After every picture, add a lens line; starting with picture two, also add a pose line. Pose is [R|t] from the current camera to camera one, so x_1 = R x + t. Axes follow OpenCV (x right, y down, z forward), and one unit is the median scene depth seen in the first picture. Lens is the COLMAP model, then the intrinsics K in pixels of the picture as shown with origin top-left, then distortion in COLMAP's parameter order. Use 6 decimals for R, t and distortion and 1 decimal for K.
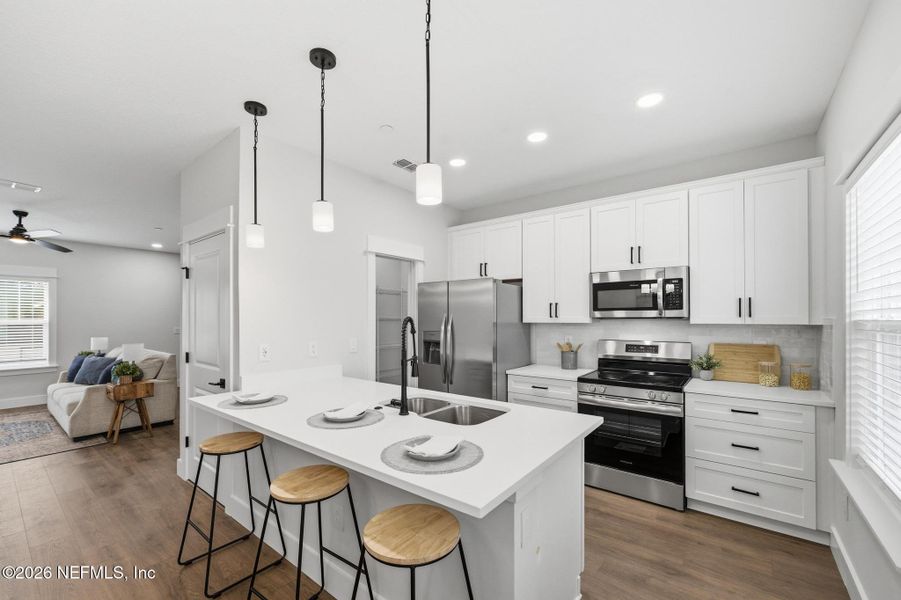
lens RADIAL K [[362.0, 0, 445.9], [0, 362.0, 317.3], [0, 0, 1]] dist [-0.004049, 0.001417]
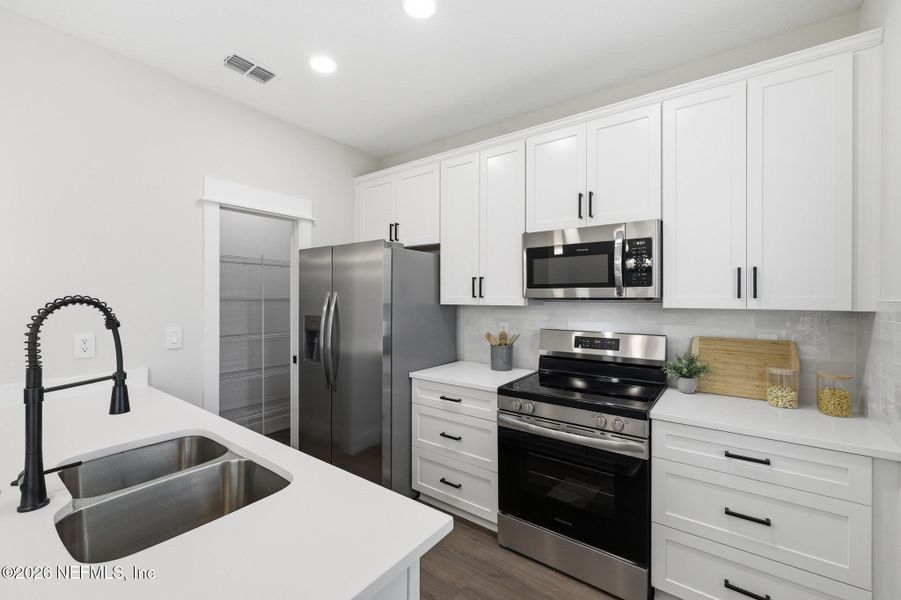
lens RADIAL K [[362.0, 0, 448.1], [0, 362.0, 299.3], [0, 0, 1]] dist [-0.004049, 0.001417]
pose [[0.999715, 0.002150, 0.023790, 0.231960], [-0.002352, 0.999961, 0.008455, -0.002139], [-0.023771, -0.008509, 0.999681, 0.303894]]
